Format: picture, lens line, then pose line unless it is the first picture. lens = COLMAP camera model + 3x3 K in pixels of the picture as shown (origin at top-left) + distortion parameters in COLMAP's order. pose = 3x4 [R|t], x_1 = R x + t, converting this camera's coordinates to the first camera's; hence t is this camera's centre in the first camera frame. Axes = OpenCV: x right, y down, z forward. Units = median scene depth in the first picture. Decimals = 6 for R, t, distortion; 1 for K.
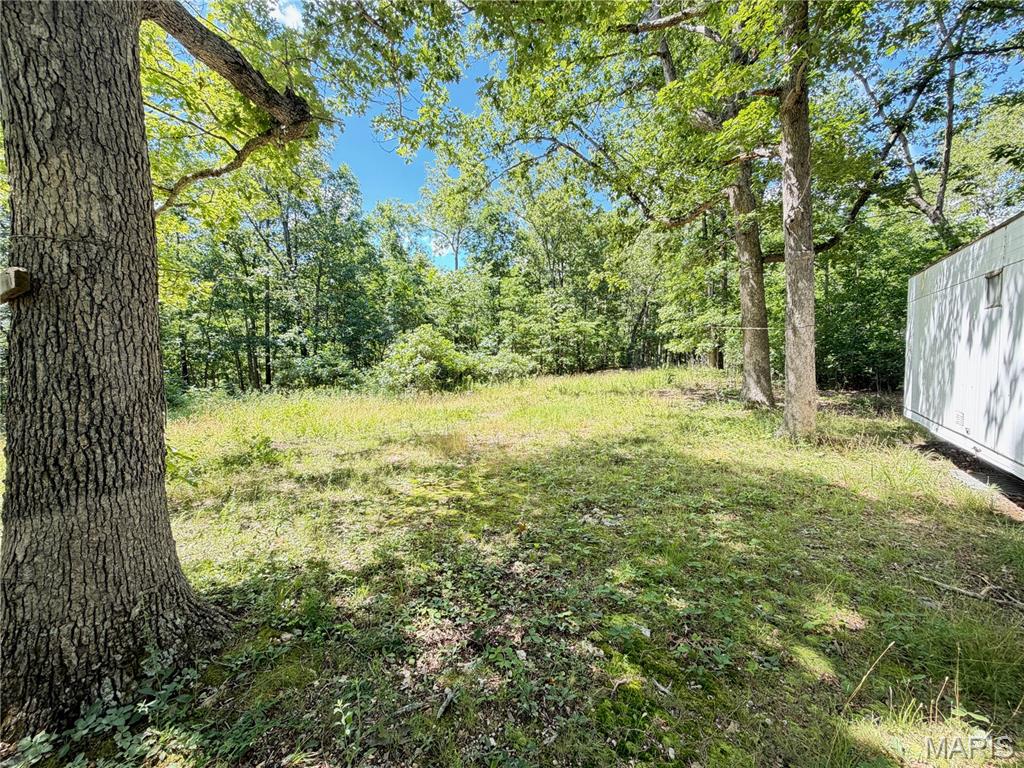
lens RADIAL K [[410.3, 0, 510.2], [0, 410.3, 387.0], [0, 0, 1]] dist [-0.001557, -0.000412]
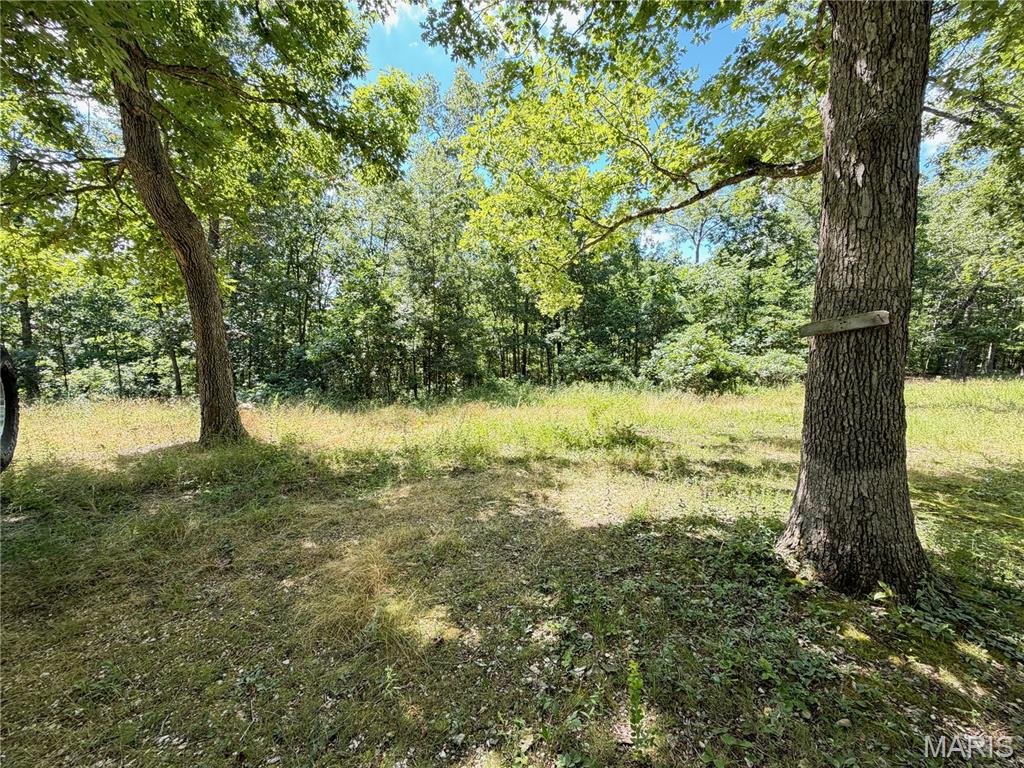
lens RADIAL K [[410.3, 0, 511.7], [0, 410.3, 385.4], [0, 0, 1]] dist [-0.001557, -0.000412]
pose [[0.884520, 0.055050, -0.463242, -0.151583], [-0.053327, 0.998435, 0.016829, 0.003813], [0.463444, 0.009818, 0.886072, -0.092437]]
